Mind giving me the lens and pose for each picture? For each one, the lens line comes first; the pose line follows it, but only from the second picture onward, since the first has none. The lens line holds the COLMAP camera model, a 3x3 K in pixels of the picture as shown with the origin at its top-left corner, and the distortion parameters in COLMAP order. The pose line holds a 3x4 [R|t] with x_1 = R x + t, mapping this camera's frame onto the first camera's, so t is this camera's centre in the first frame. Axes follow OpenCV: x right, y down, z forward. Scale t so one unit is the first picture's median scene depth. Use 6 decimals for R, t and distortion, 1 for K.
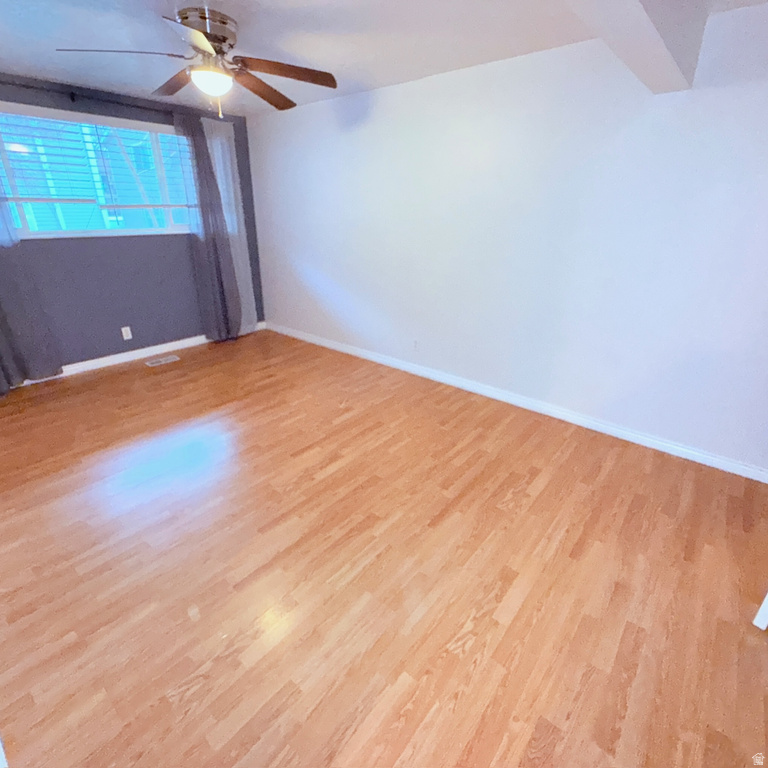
lens RADIAL K [[406.2, 0, 387.0], [0, 406.2, 363.7], [0, 0, 1]] dist [0.002973, 0.000586]
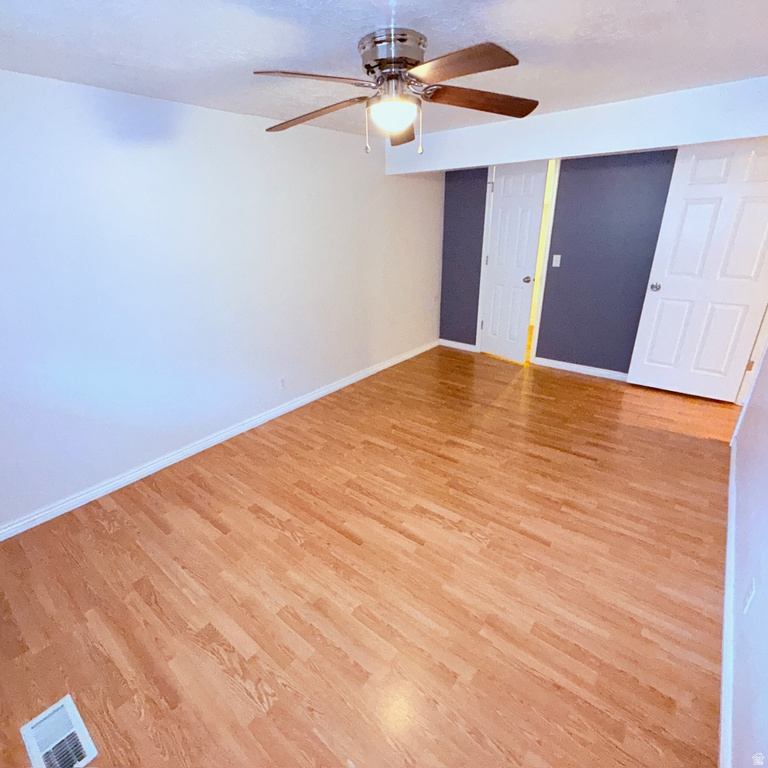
lens RADIAL K [[406.2, 0, 402.1], [0, 406.2, 376.9], [0, 0, 1]] dist [0.002973, 0.000586]
pose [[-0.031733, -0.370583, 0.928257, -0.851823], [0.380191, 0.854436, 0.354109, -0.300704], [-0.924363, 0.364152, 0.113779, 0.686911]]
